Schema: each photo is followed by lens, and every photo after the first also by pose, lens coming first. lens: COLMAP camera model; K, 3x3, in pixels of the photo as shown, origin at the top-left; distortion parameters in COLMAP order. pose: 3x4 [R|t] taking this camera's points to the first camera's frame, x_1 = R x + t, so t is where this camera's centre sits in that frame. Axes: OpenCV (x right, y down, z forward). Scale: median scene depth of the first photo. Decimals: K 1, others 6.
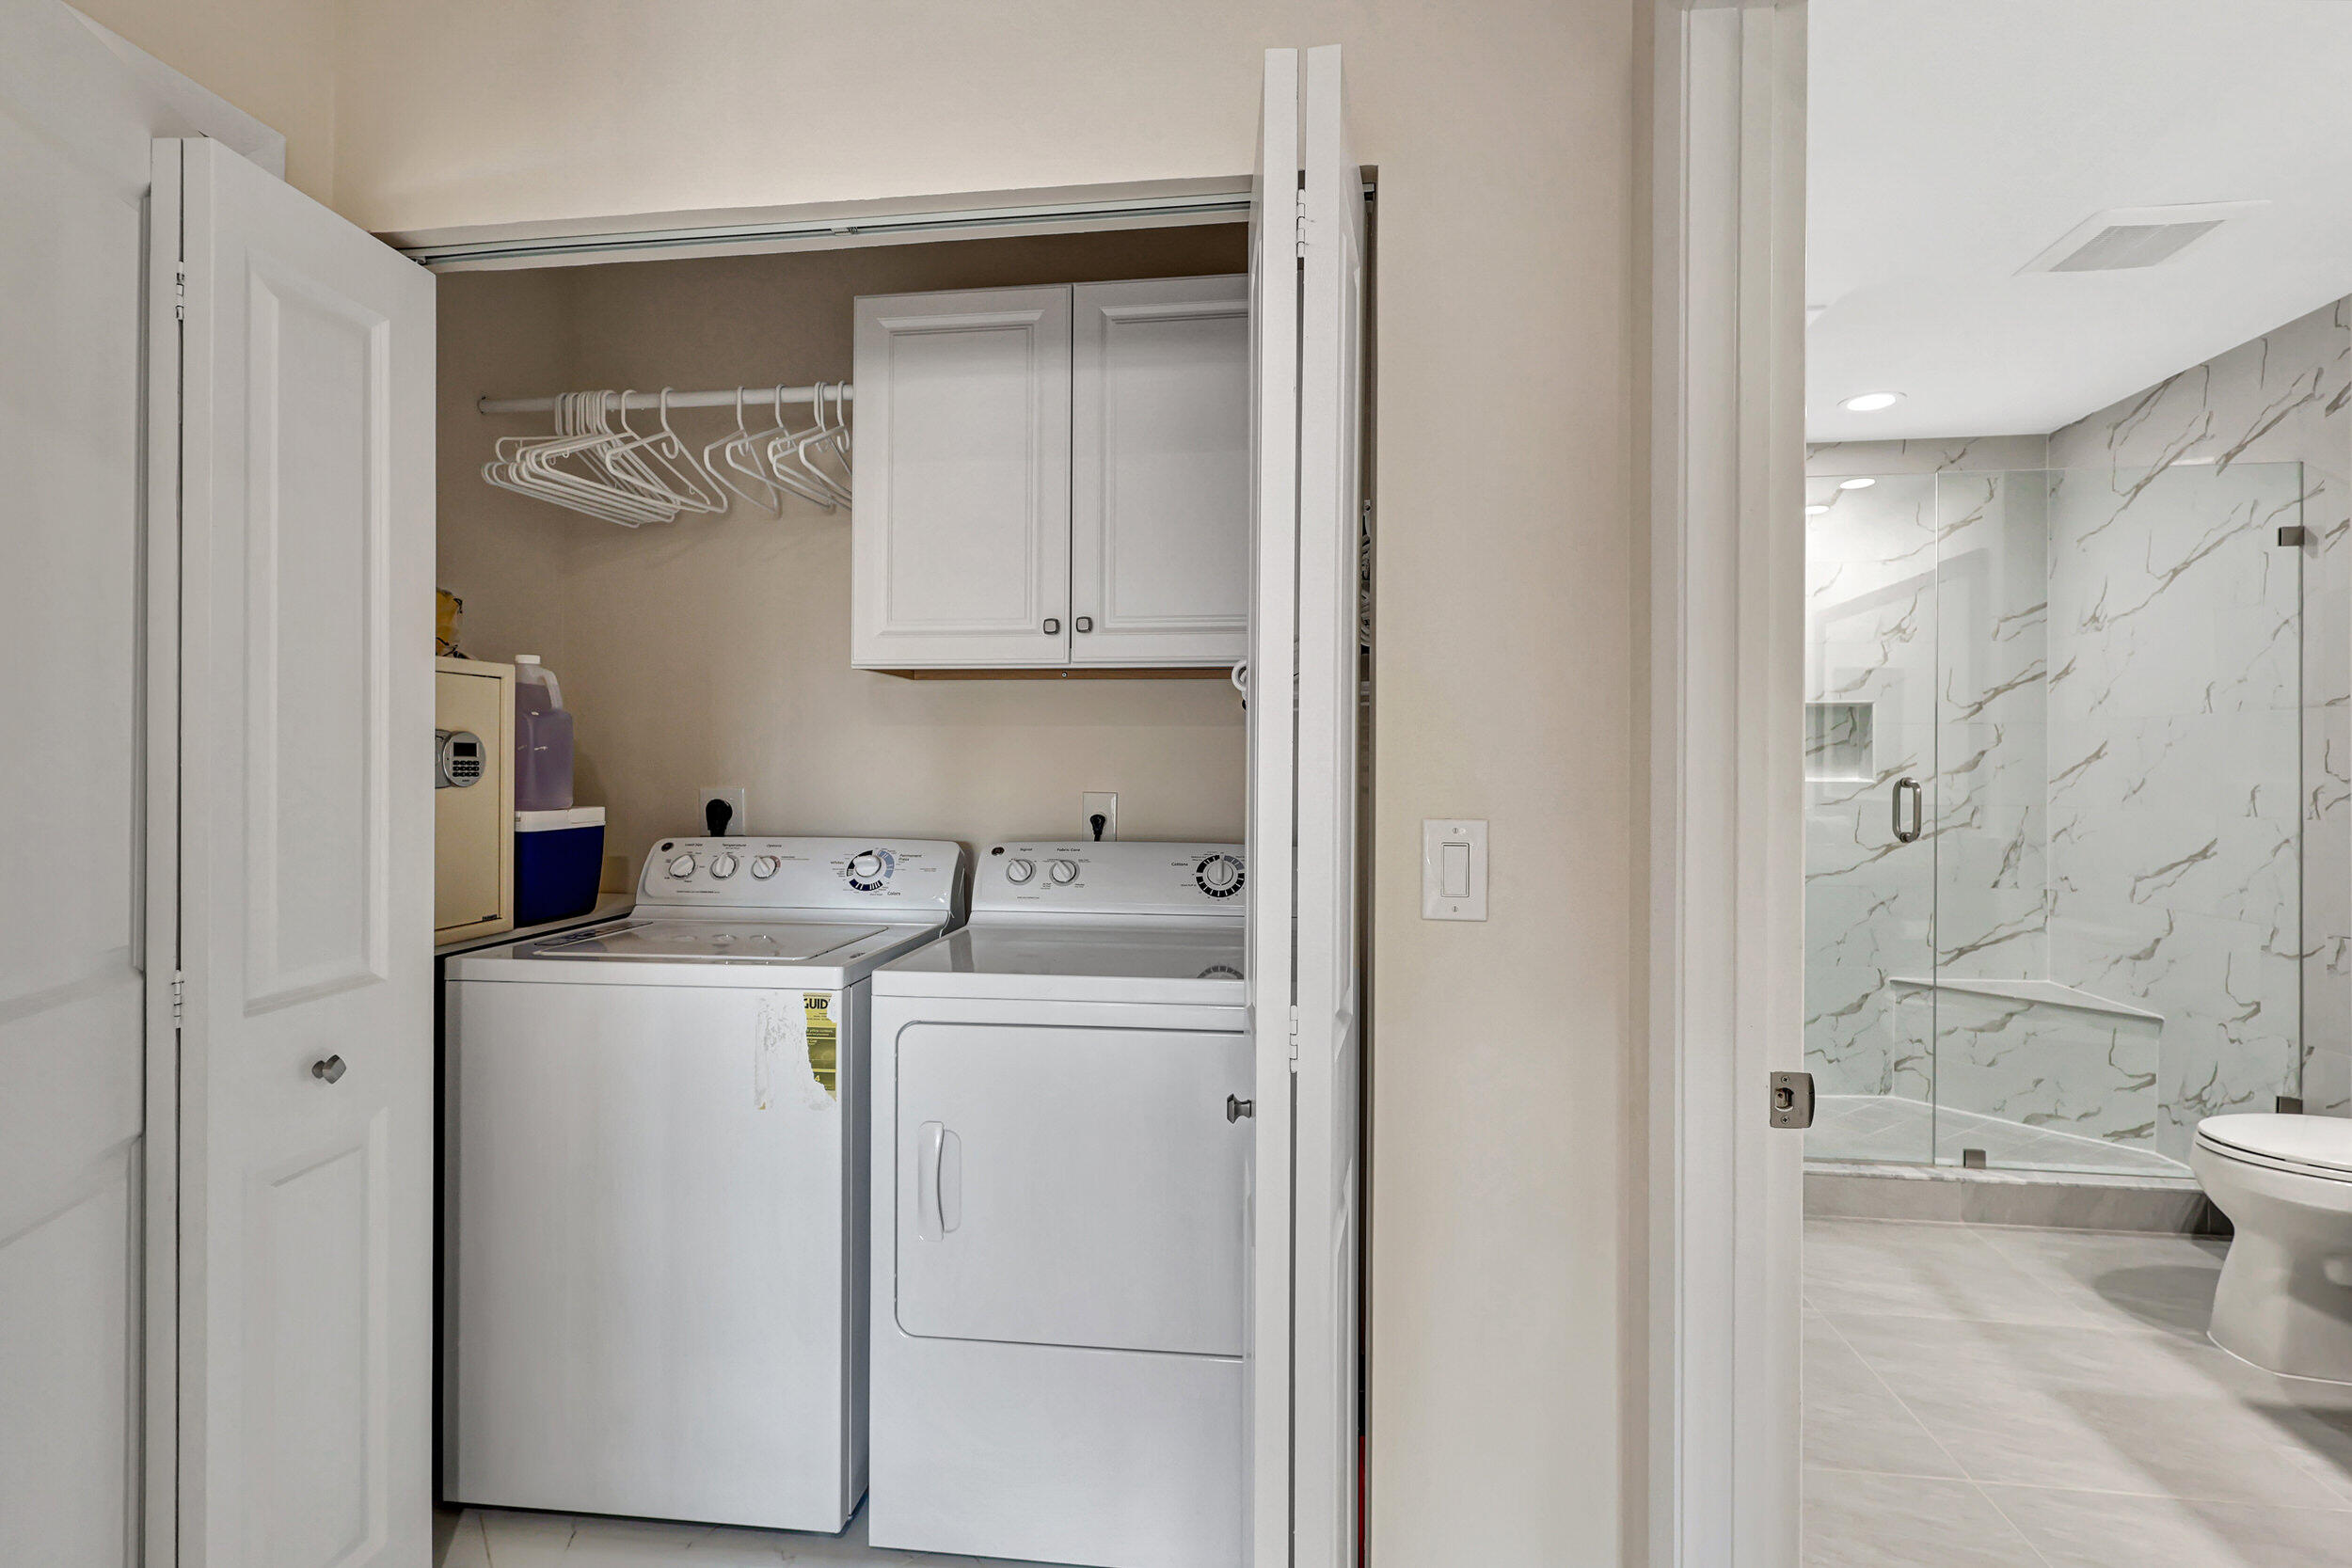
lens RADIAL K [[1091.8, 0, 1176.0], [0, 1091.8, 771.8], [0, 0, 1]] dist [-0.000765, 0.000061]
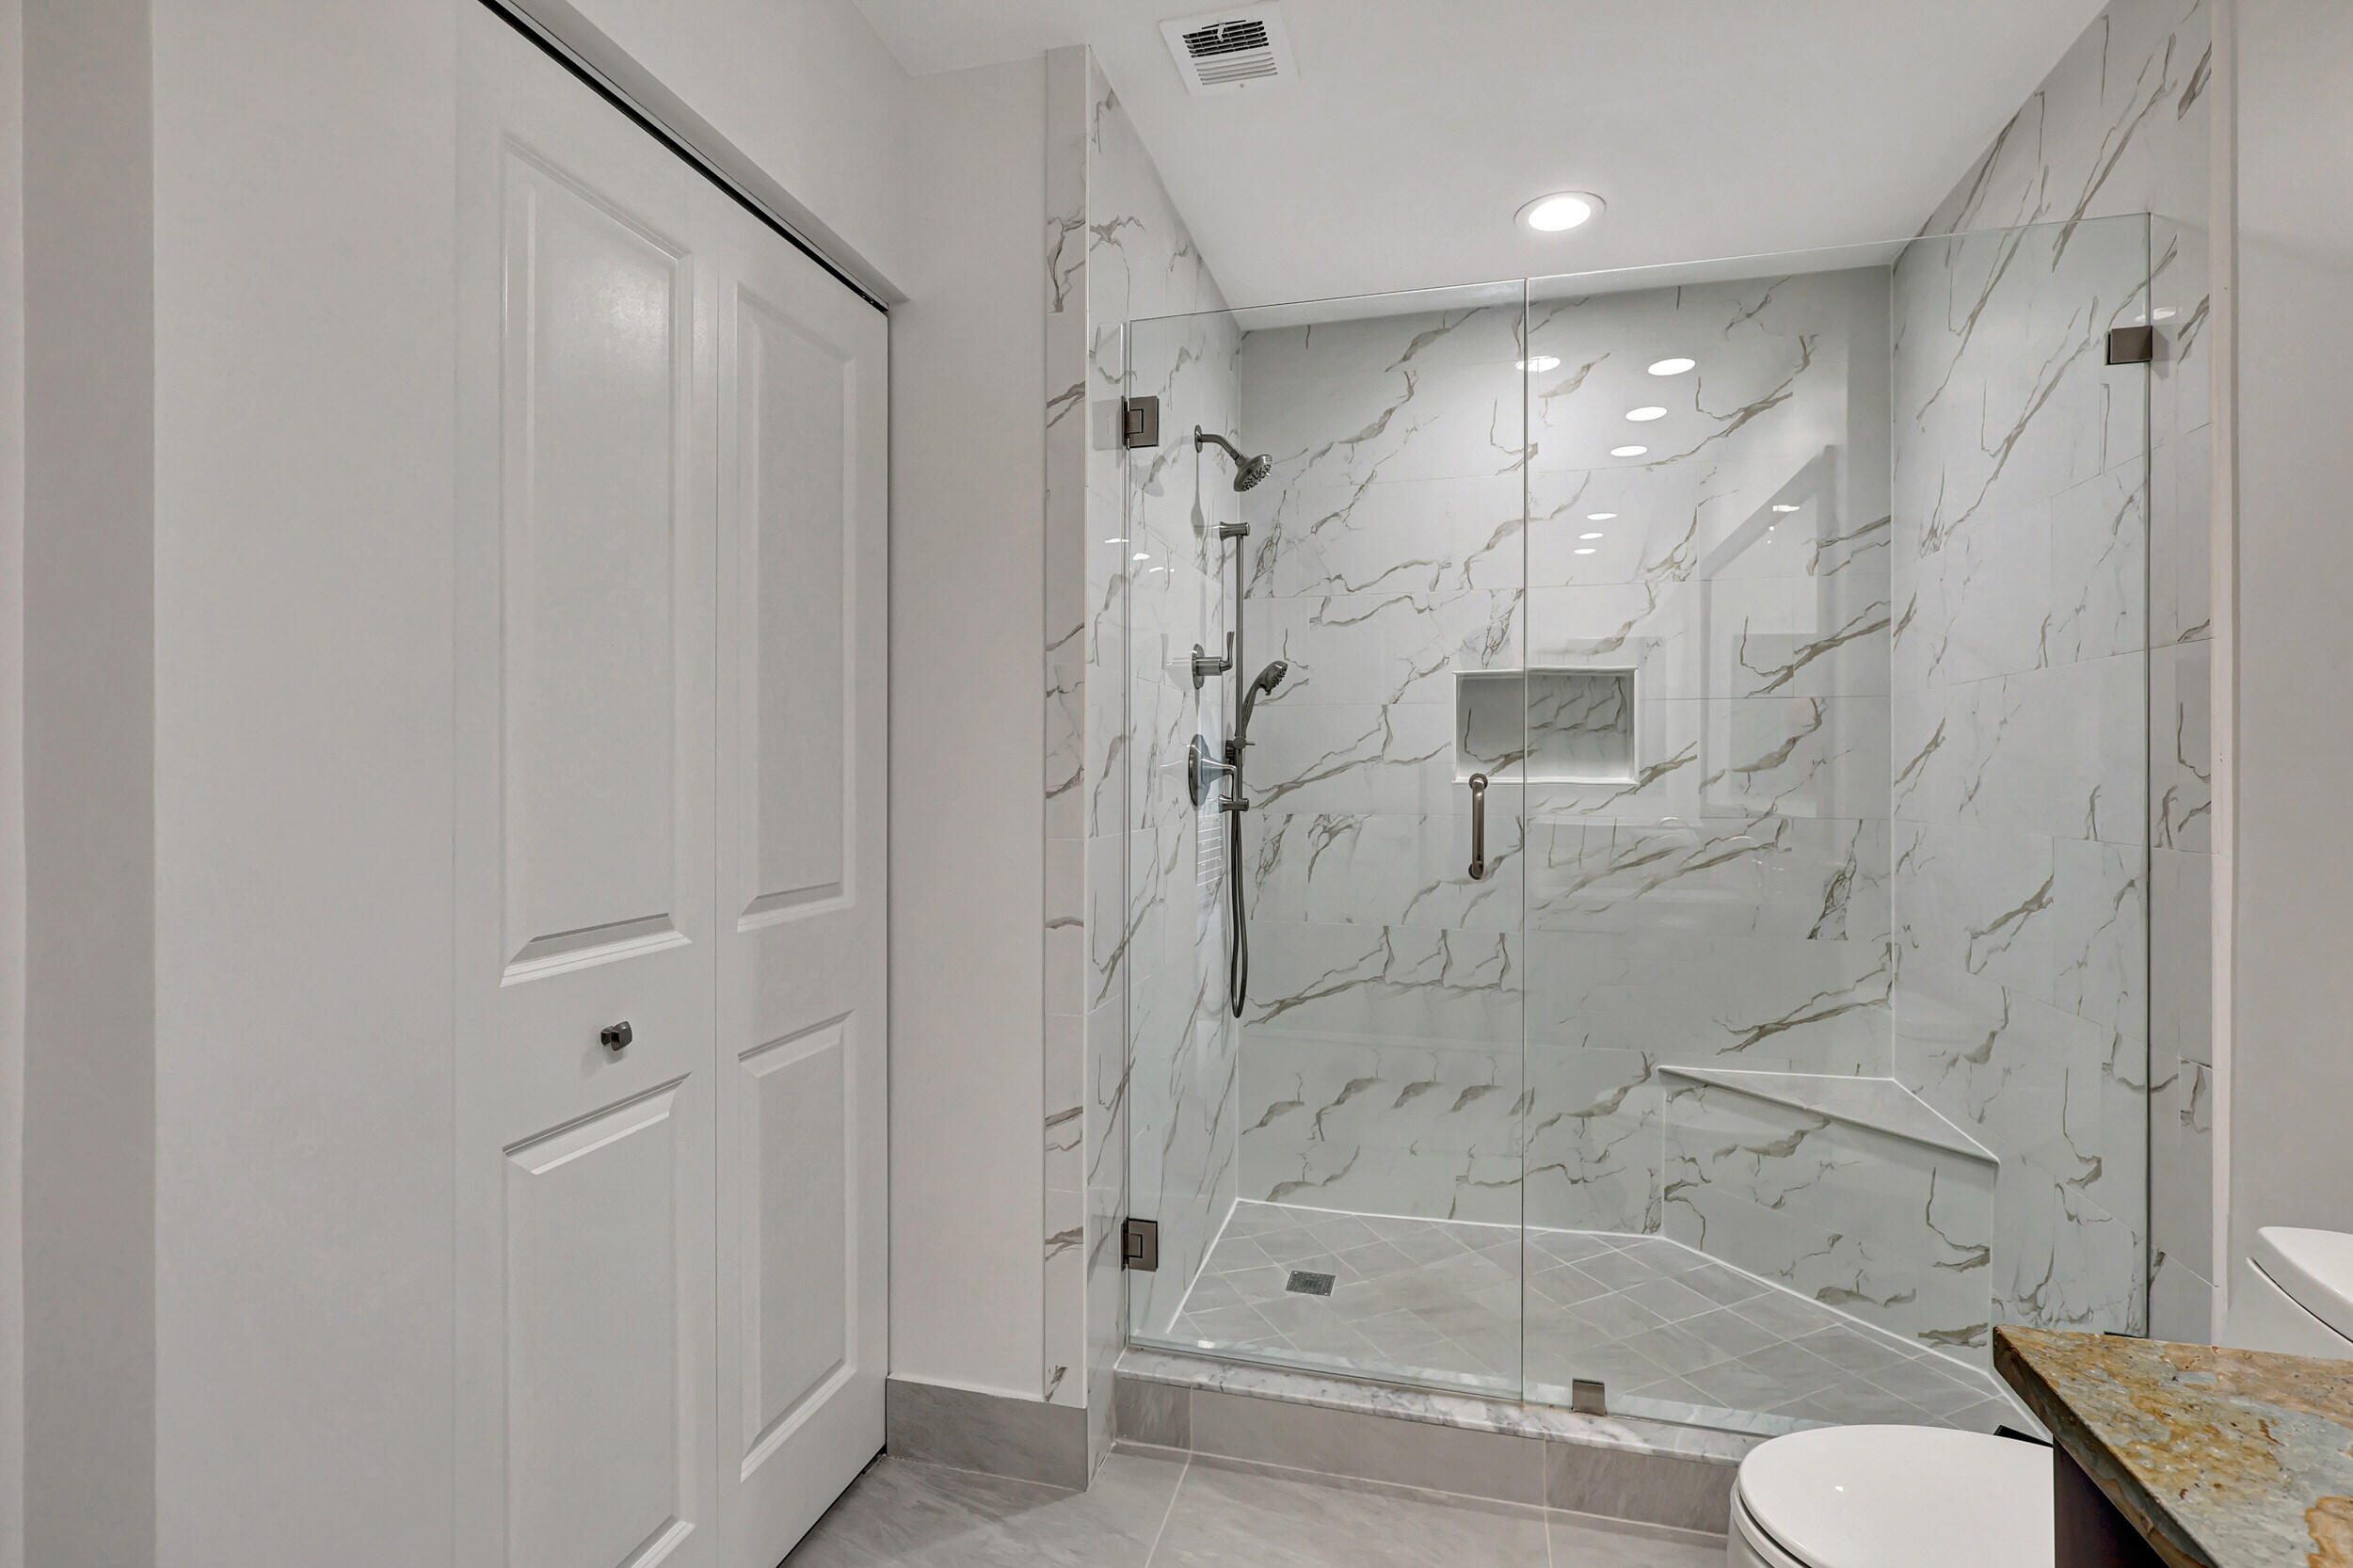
lens RADIAL K [[1094.6, 0, 1184.4], [0, 1094.6, 781.4], [0, 0, 1]] dist [0.000324, 0.000189]
pose [[0.993399, -0.001433, -0.114701, 0.495277], [0.001835, 0.999993, 0.003393, 0.005789], [0.114695, -0.003581, 0.993394, 0.312982]]
